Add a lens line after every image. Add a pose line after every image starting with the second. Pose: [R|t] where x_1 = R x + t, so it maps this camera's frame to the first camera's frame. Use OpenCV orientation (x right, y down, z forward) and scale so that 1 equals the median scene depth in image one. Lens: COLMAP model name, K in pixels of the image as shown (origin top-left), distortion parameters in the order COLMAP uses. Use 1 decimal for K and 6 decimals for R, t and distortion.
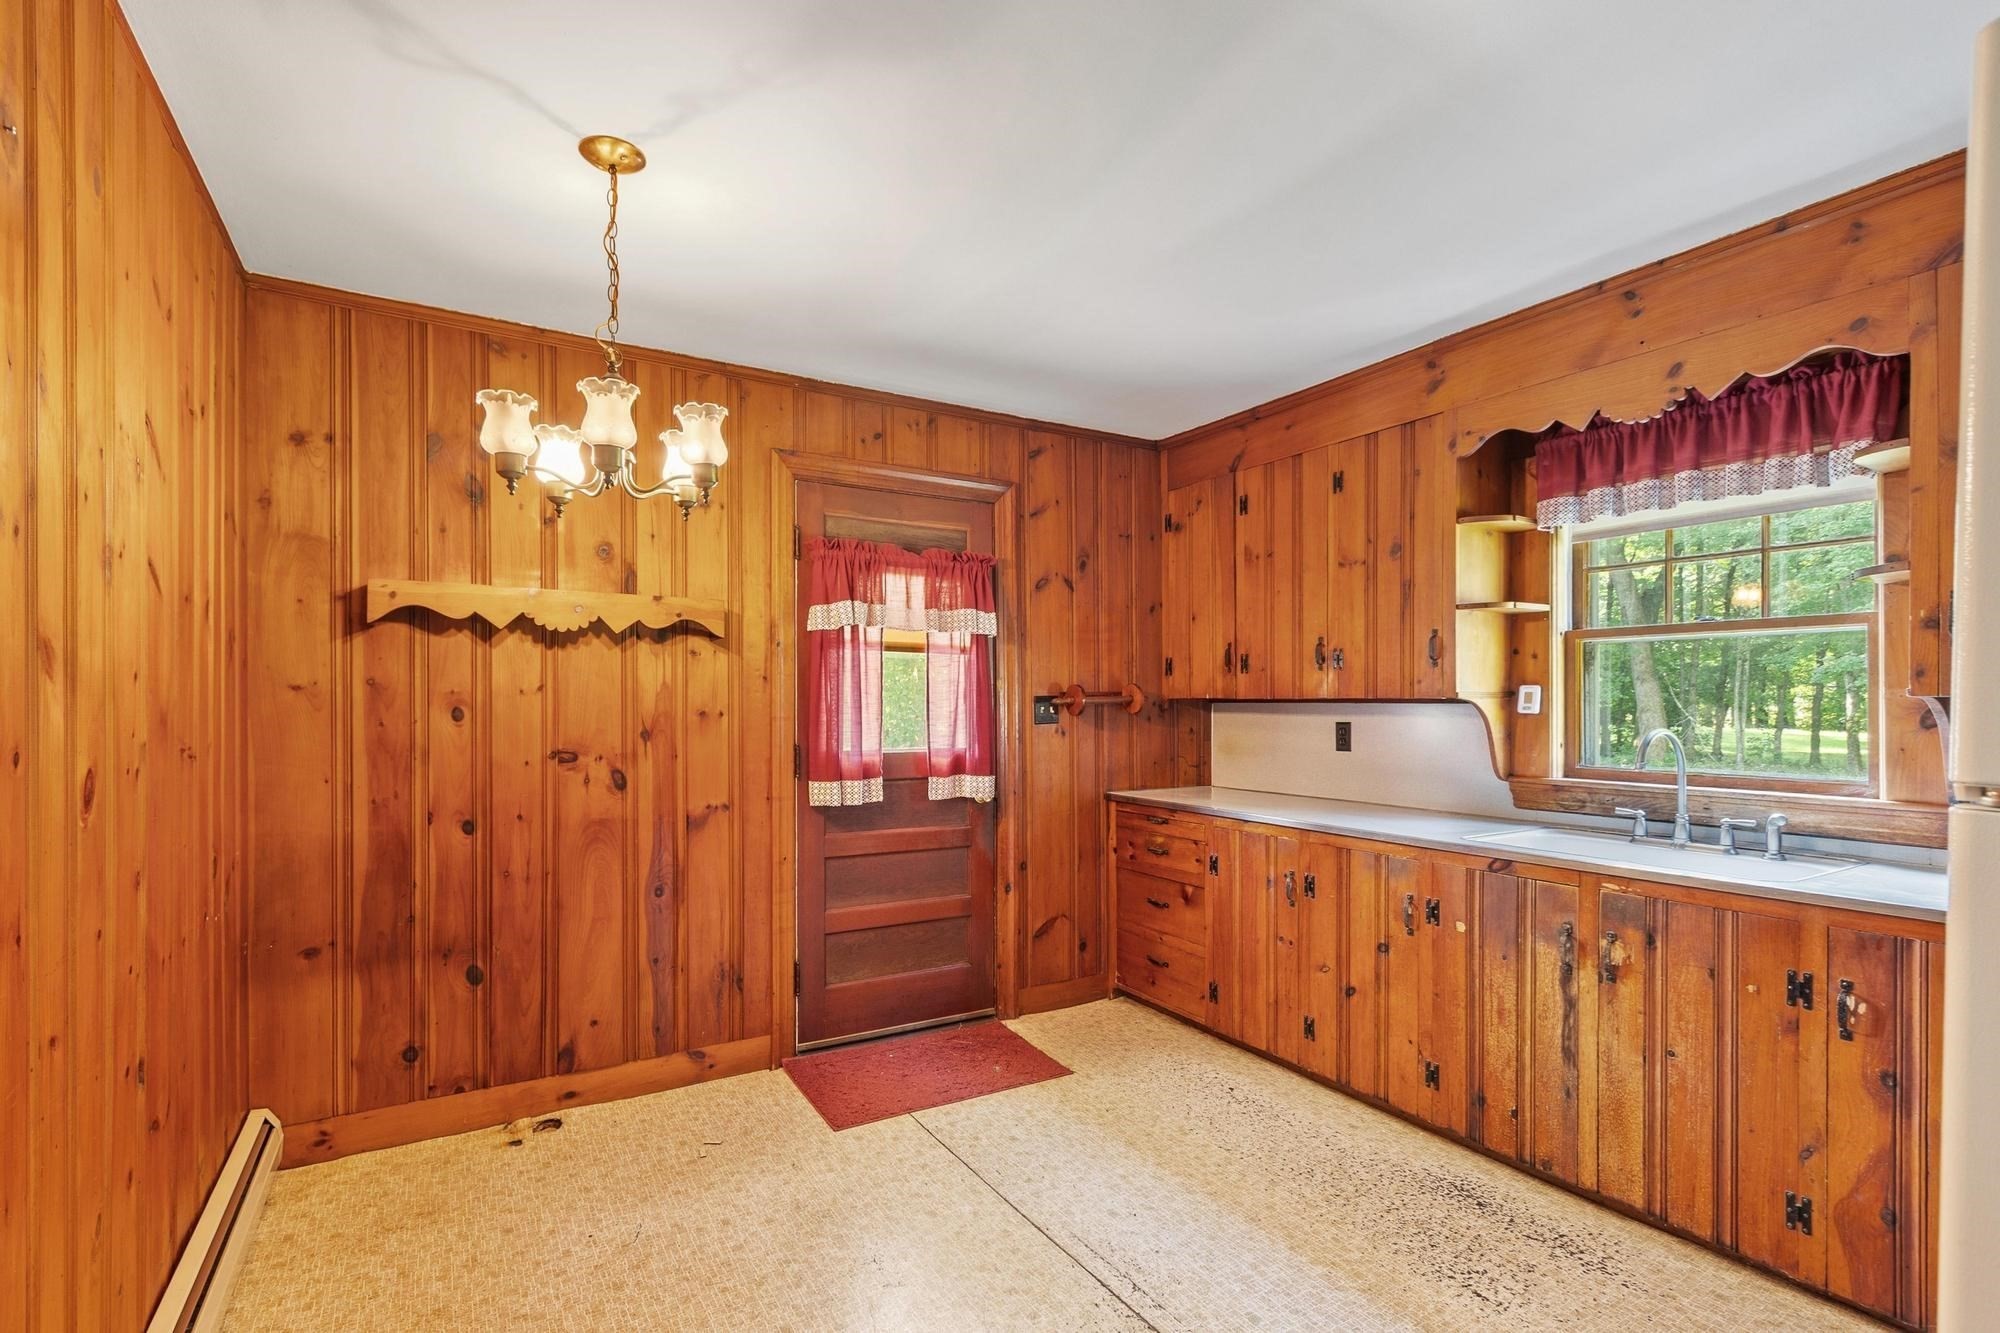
lens RADIAL K [[916.8, 0, 968.2], [0, 916.8, 699.1], [0, 0, 1]] dist [0.004102, -0.002517]
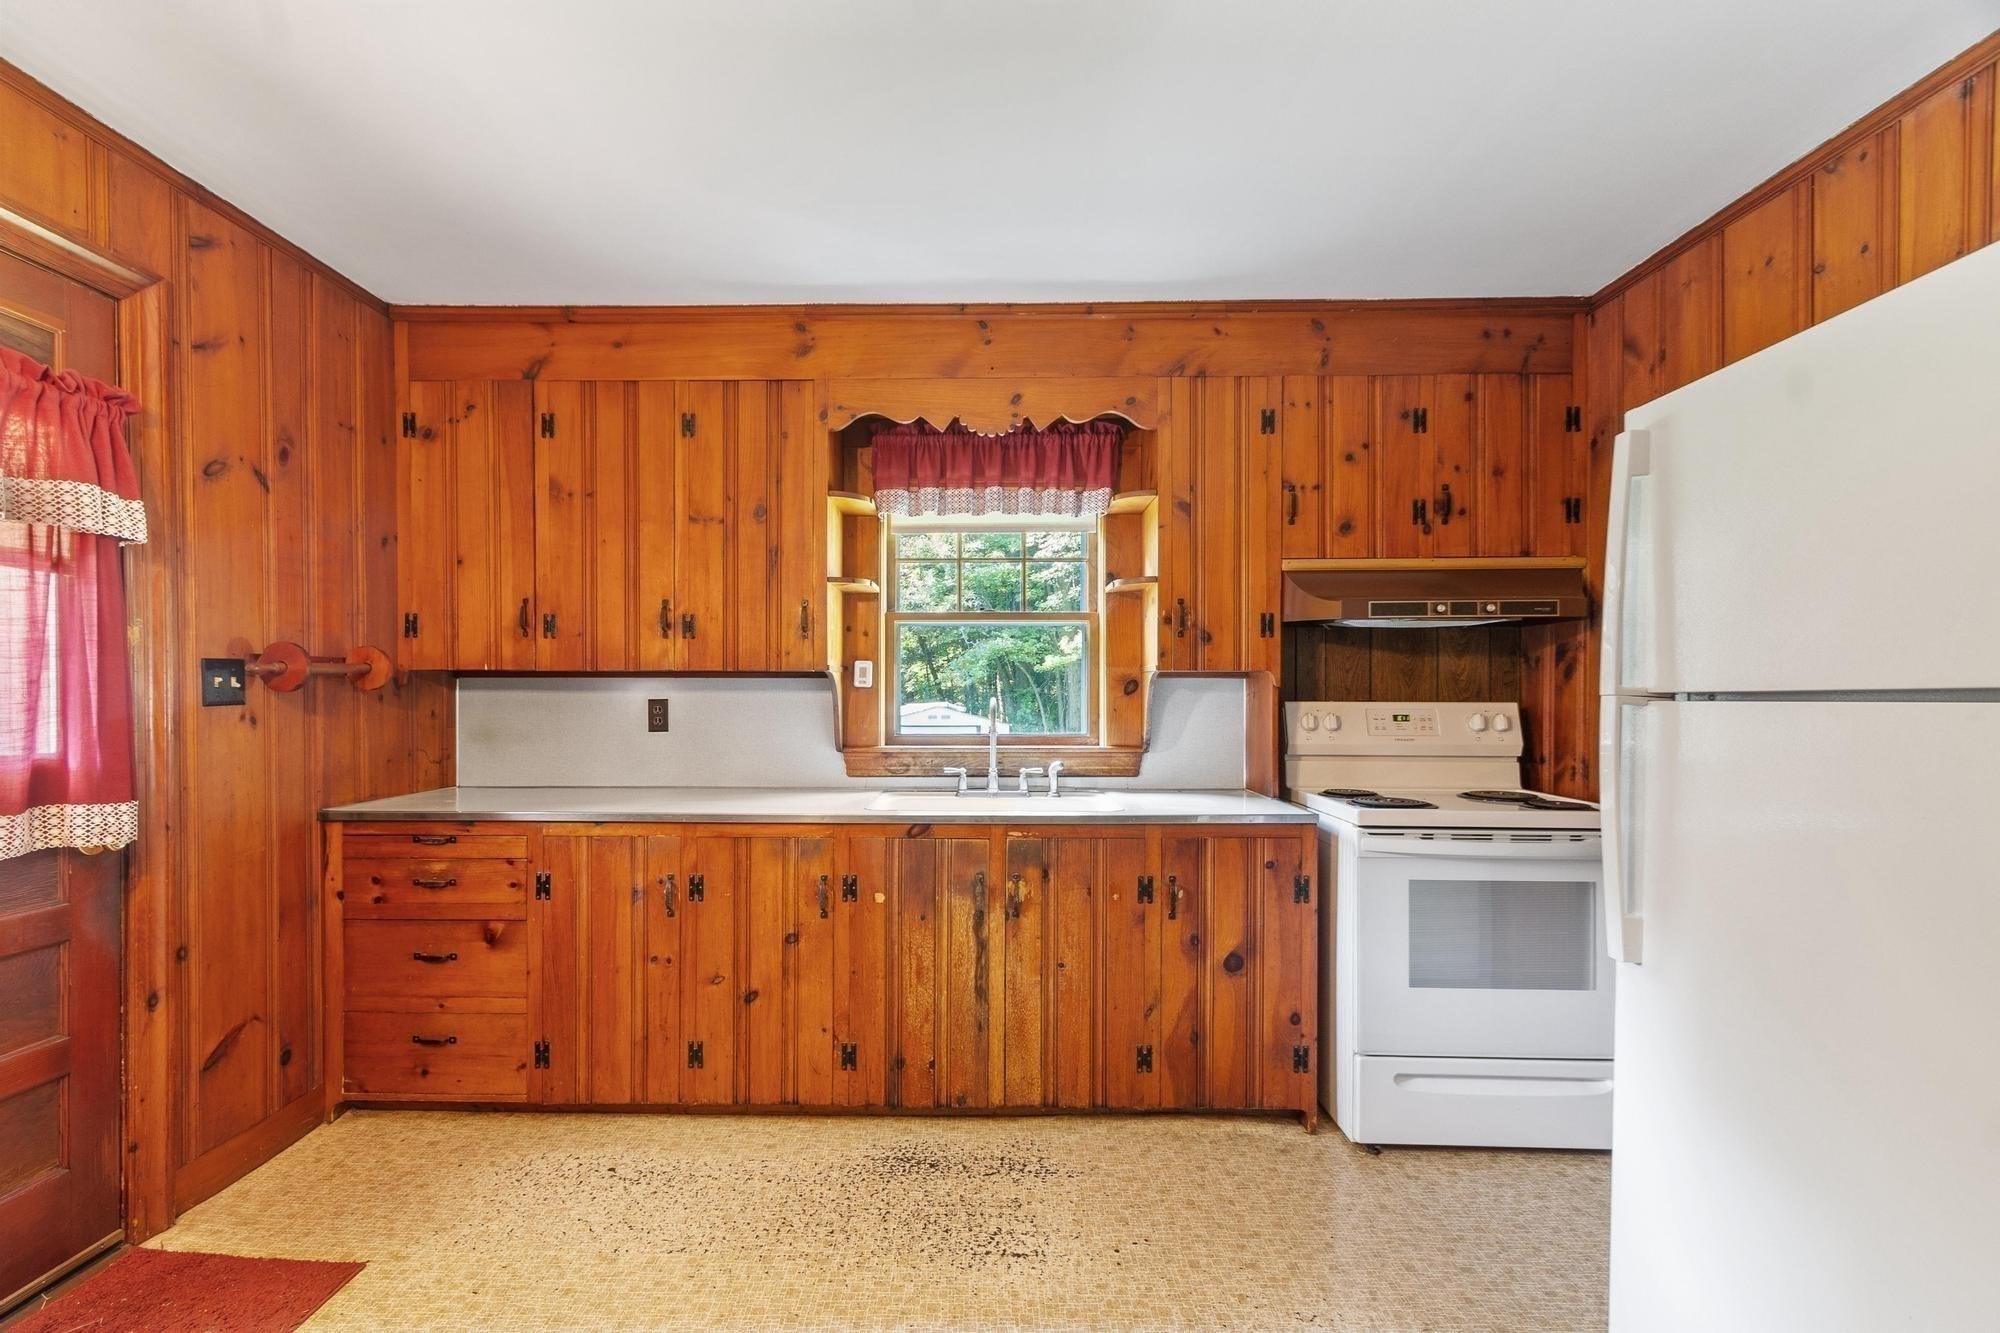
lens RADIAL K [[881.3, 0, 970.3], [0, 881.3, 690.6], [0, 0, 1]] dist [0.004543, 0.000353]
pose [[0.512672, 0.003049, 0.858579, -0.202992], [-0.003184, 0.999994, -0.001650, 0.021127], [-0.858578, -0.001888, 0.512679, 0.365566]]
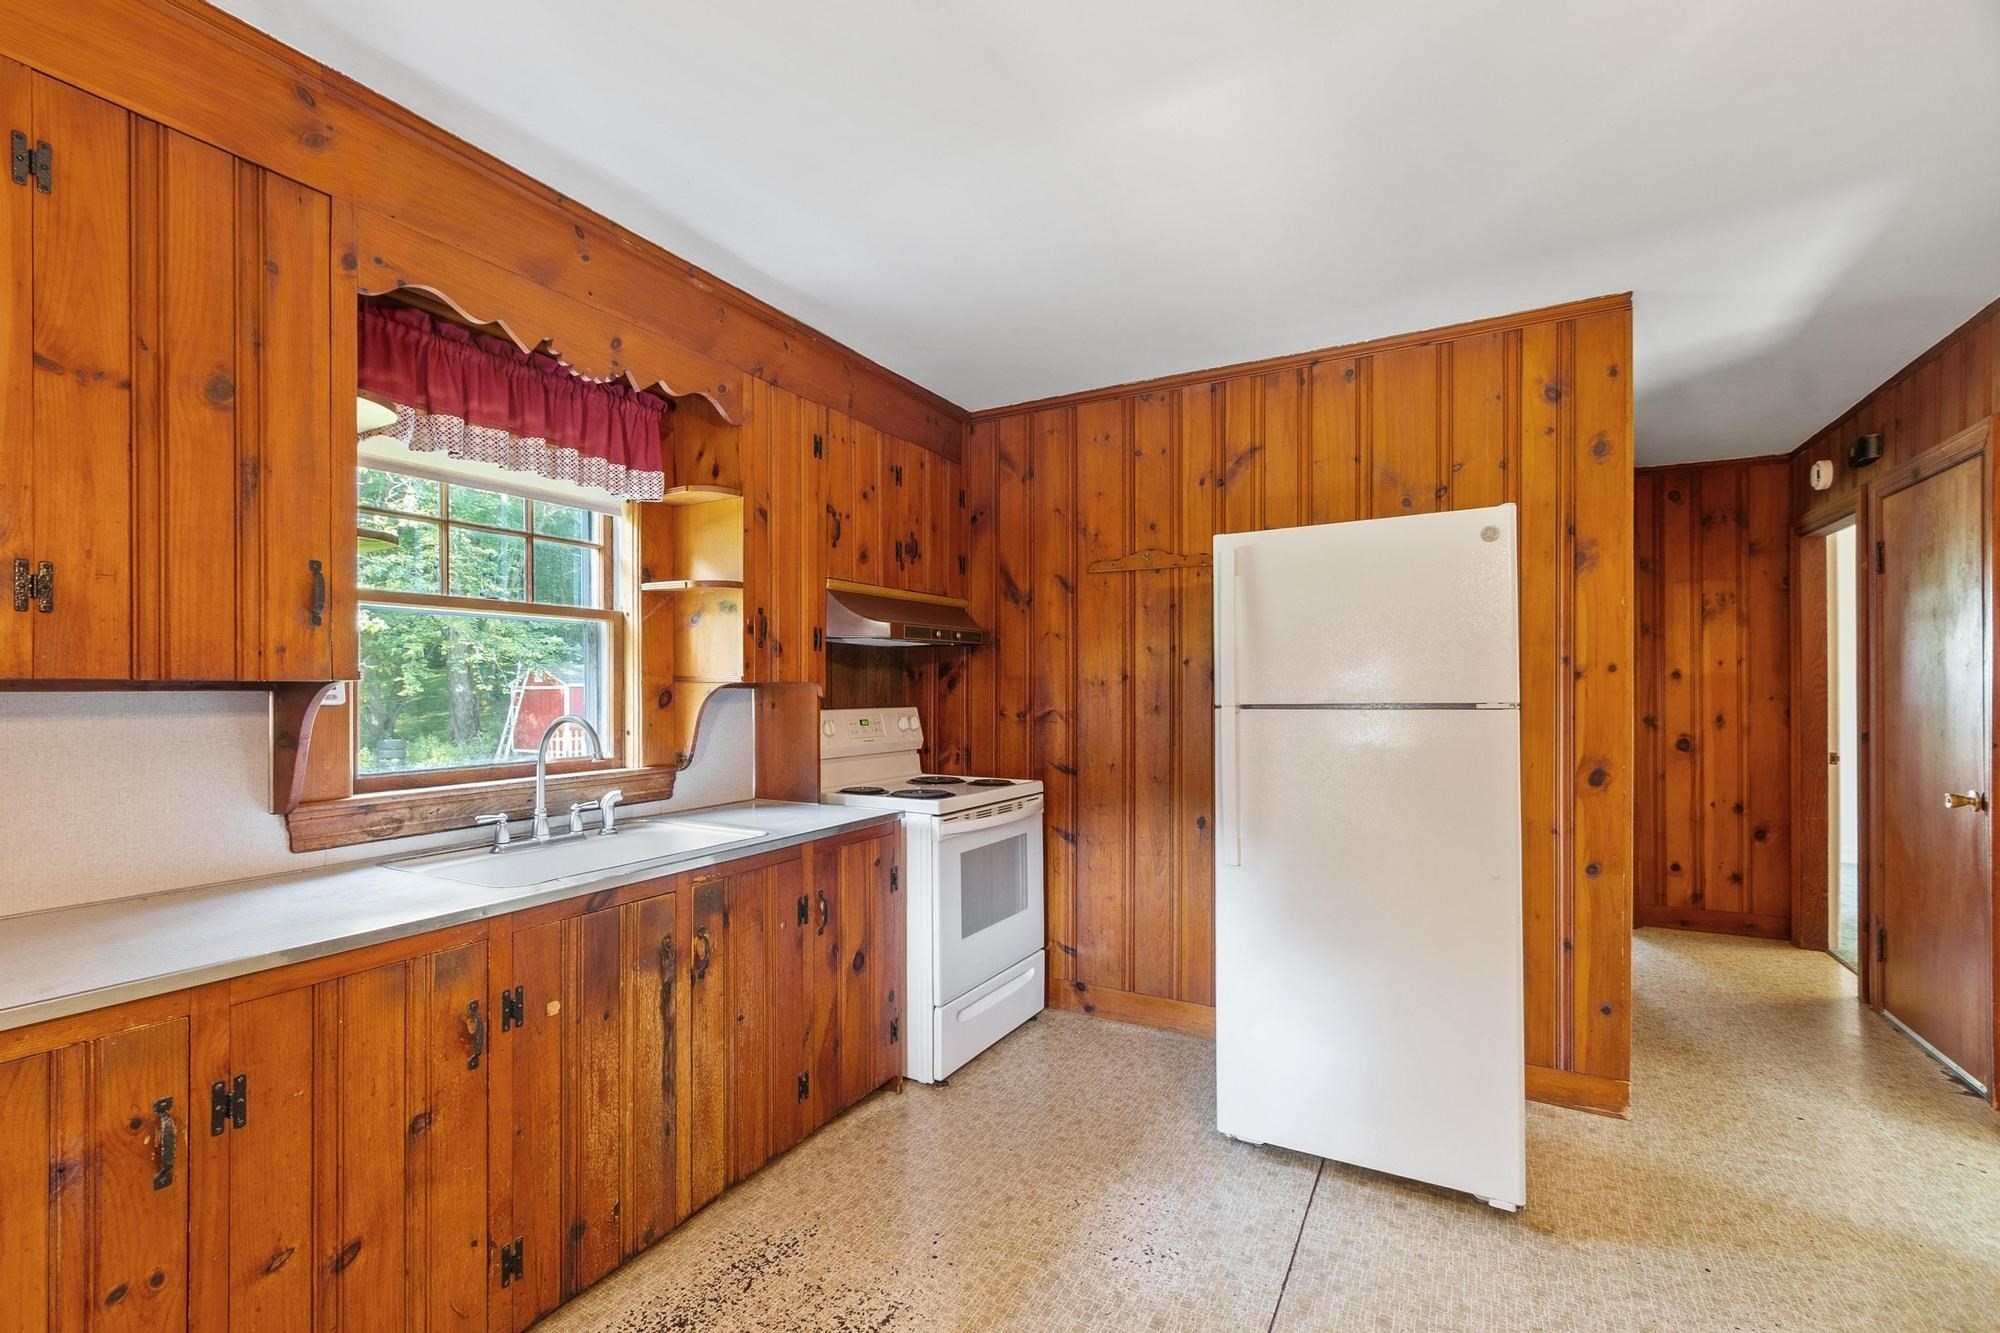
lens RADIAL K [[881.3, 0, 971.3], [0, 881.3, 681.3], [0, 0, 1]] dist [0.004543, 0.000353]
pose [[-0.507912, 0.008997, 0.861362, -0.176197], [0.003070, 0.999958, -0.008634, 0.005715], [-0.861403, -0.001740, -0.507919, 0.918473]]
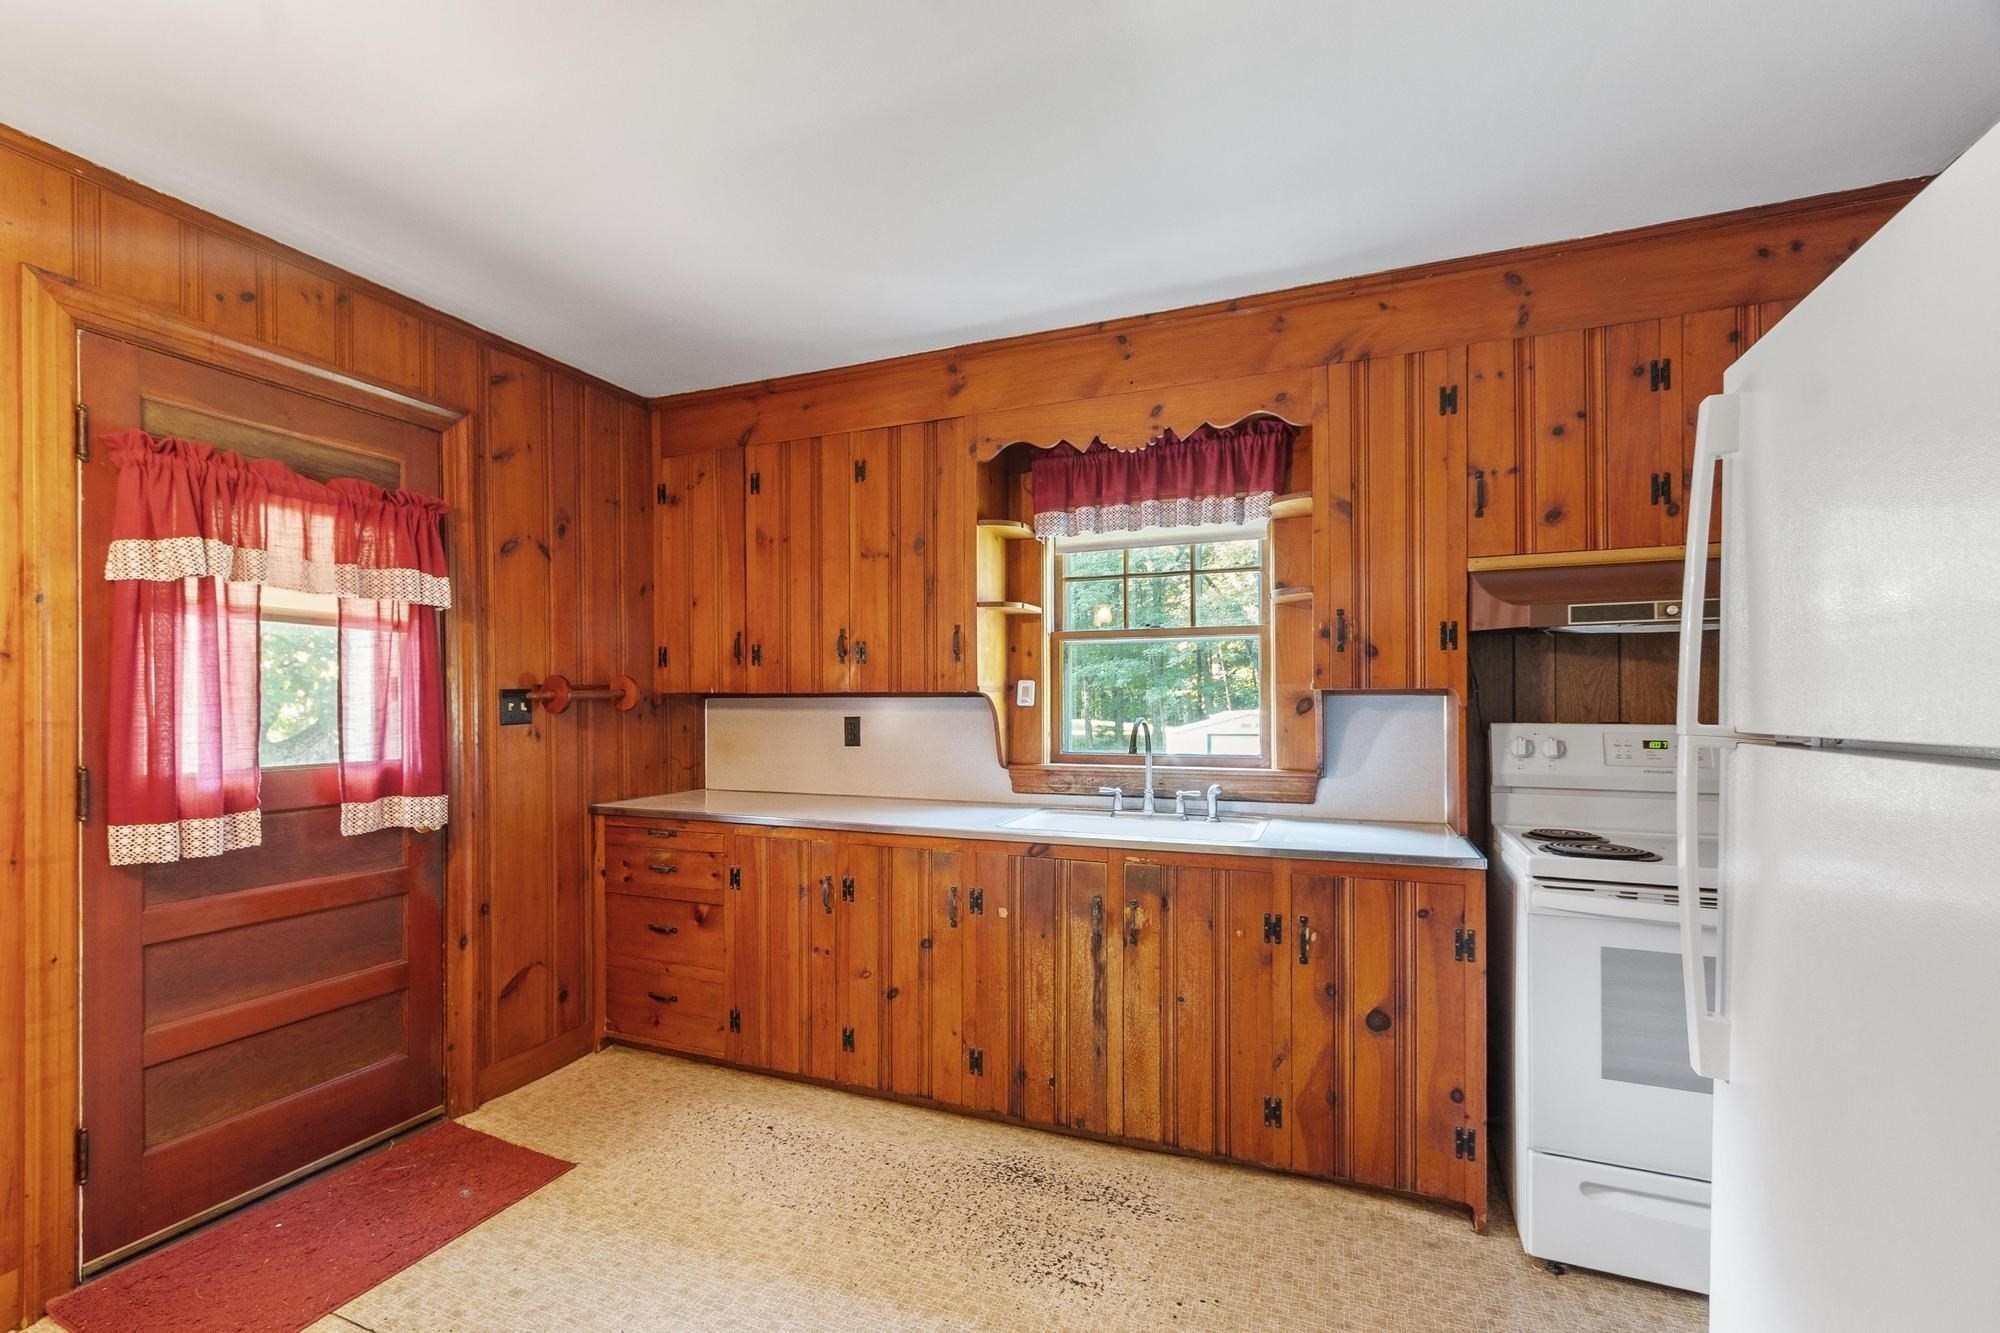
lens RADIAL K [[881.3, 0, 967.4], [0, 881.3, 695.4], [0, 0, 1]] dist [0.004543, 0.000353]
pose [[0.796299, -0.000021, 0.604903, -0.082478], [0.001644, 0.999996, -0.002129, 0.005166], [-0.604901, 0.002689, 0.796297, 0.200438]]
